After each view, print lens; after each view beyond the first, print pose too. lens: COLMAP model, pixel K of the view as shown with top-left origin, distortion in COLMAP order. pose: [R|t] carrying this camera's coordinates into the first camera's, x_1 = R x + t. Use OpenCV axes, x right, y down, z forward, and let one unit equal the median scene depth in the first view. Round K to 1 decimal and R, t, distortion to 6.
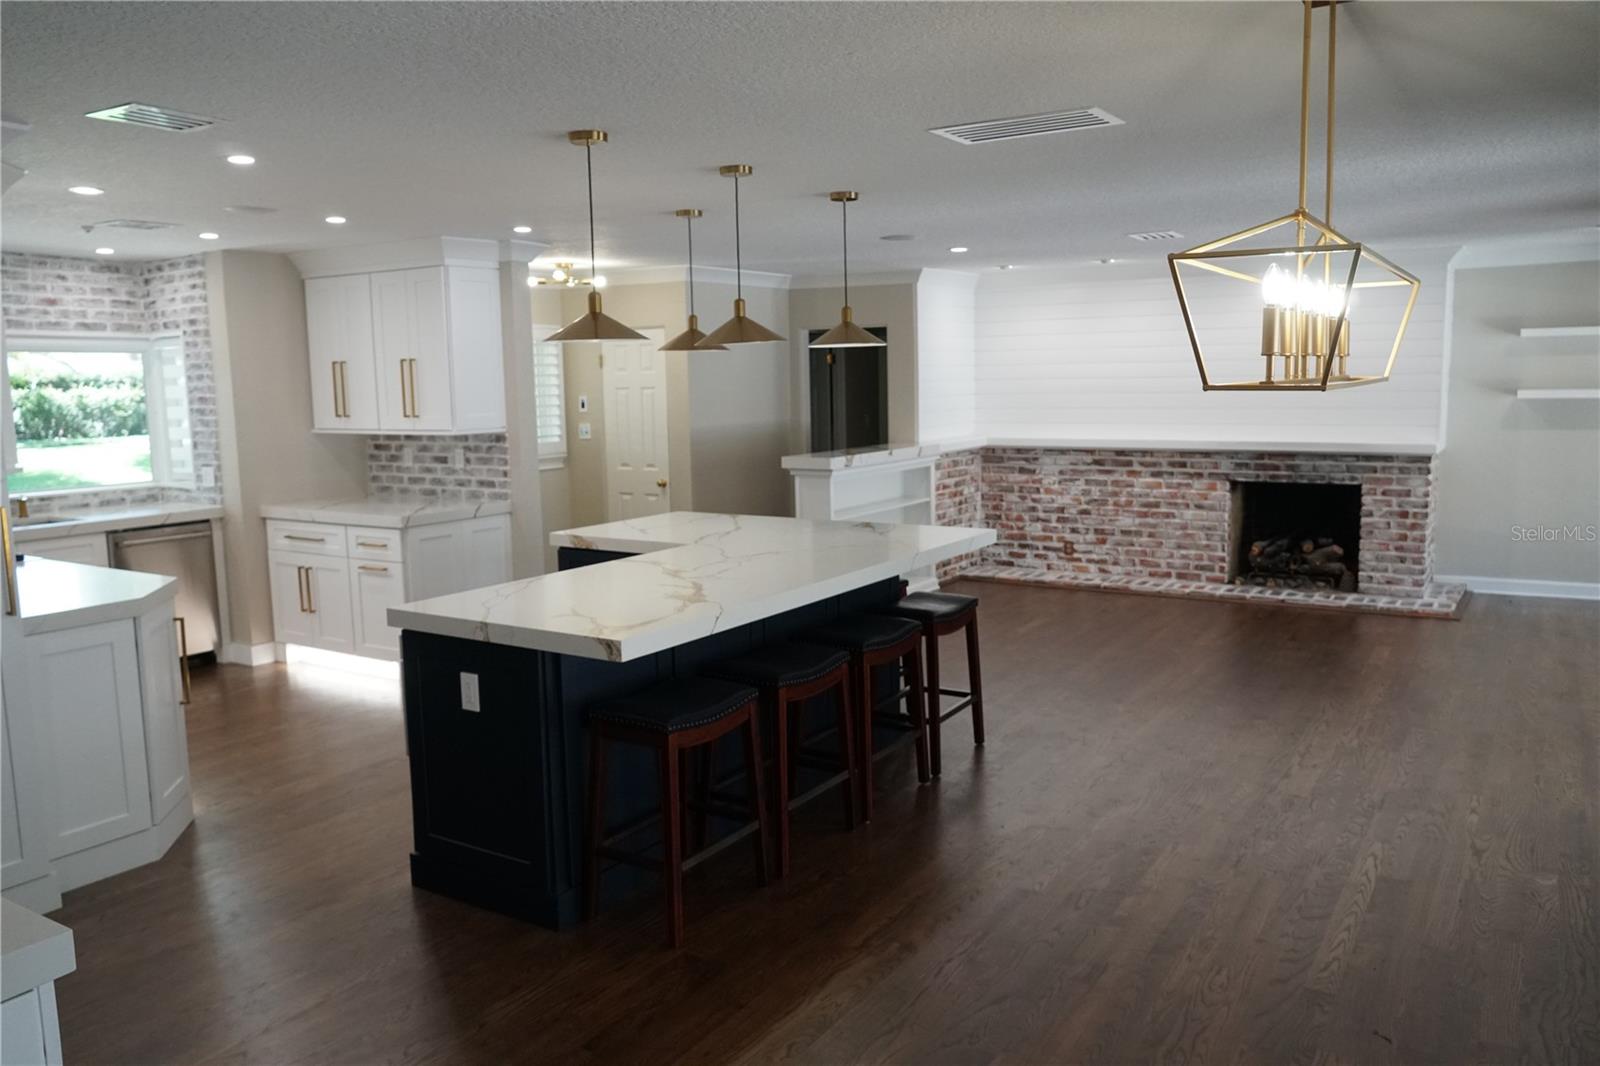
lens RADIAL K [[1208.6, 0, 786.3], [0, 1208.6, 531.3], [0, 0, 1]] dist [-0.043128, 0.060520]
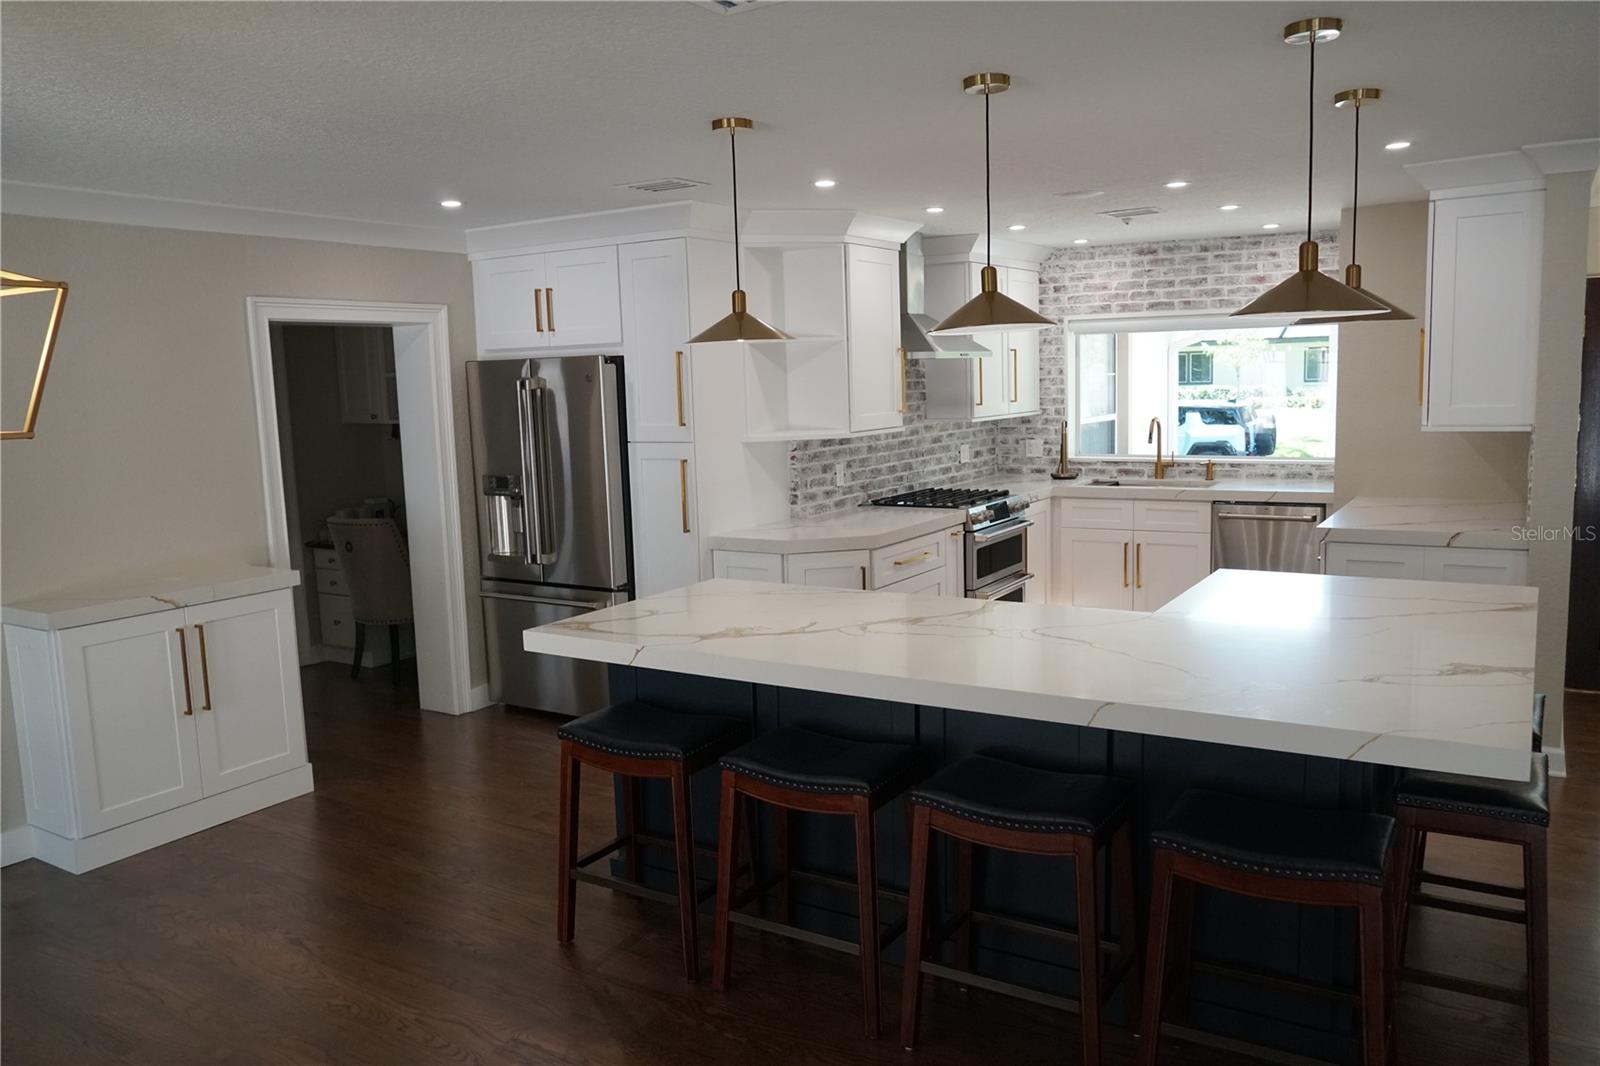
lens RADIAL K [[1208.6, 0, 786.3], [0, 1208.6, 531.3], [0, 0, 1]] dist [-0.043128, 0.060520]
pose [[0.026945, 0.148358, -0.988567, 0.451732], [-0.100132, 0.984352, 0.144997, -0.085936], [0.994609, 0.095080, 0.041379, 0.570092]]
